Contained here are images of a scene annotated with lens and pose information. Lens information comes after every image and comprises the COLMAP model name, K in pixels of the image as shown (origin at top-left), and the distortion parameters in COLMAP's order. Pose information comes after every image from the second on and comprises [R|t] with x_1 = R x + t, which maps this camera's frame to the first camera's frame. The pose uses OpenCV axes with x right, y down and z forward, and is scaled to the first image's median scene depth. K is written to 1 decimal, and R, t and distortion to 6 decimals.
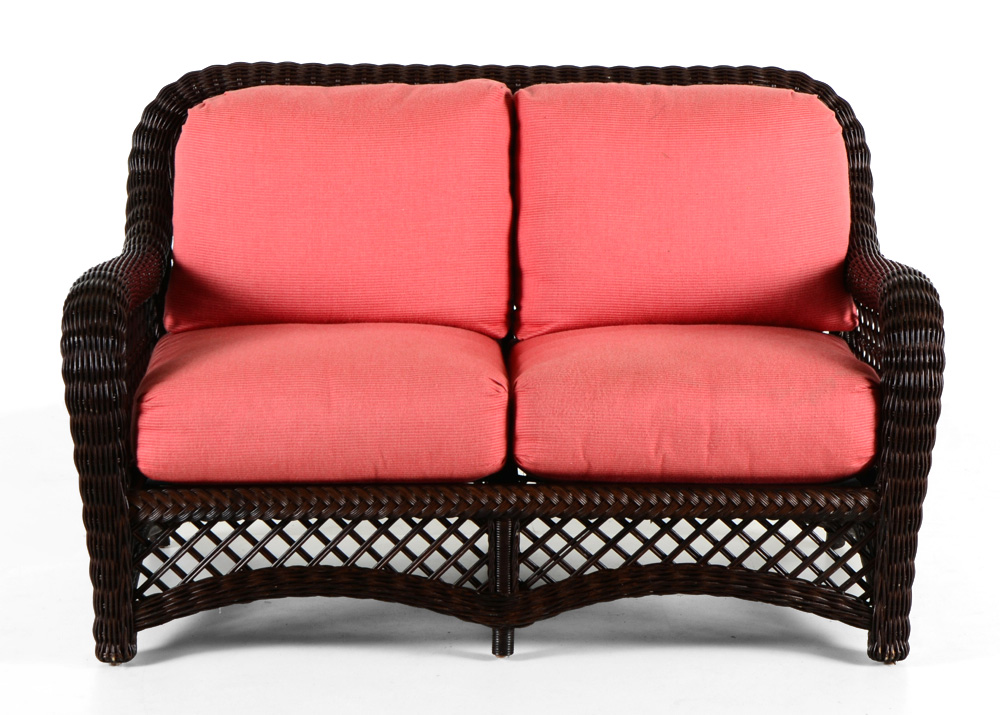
lens RADIAL K [[2256.1, 0, 501.5], [0, 2256.1, 358.5], [0, 0, 1]] dist [0.362555, 0.000000]
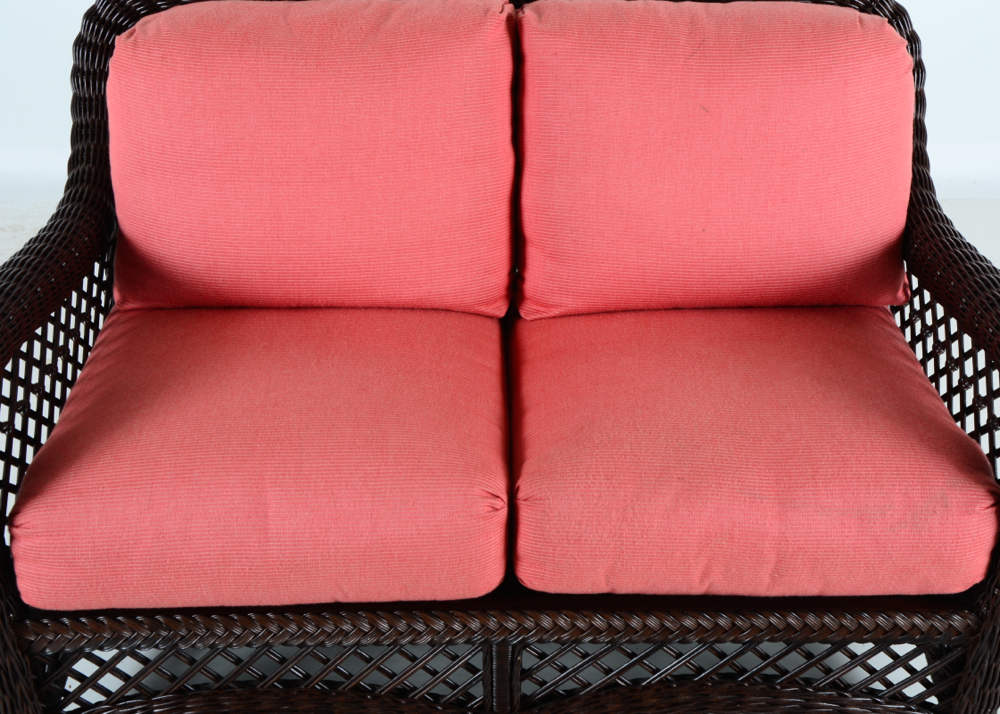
lens RADIAL K [[1165.6, 0, 518.7], [0, 1165.6, 363.9], [0, 0, 1]] dist [0.065482, 0.000000]
pose [[0.999973, 0.001435, 0.007180, 0.003301], [-0.003643, 0.948175, 0.317727, -0.135907], [-0.006352, -0.317745, 0.948155, 0.577171]]
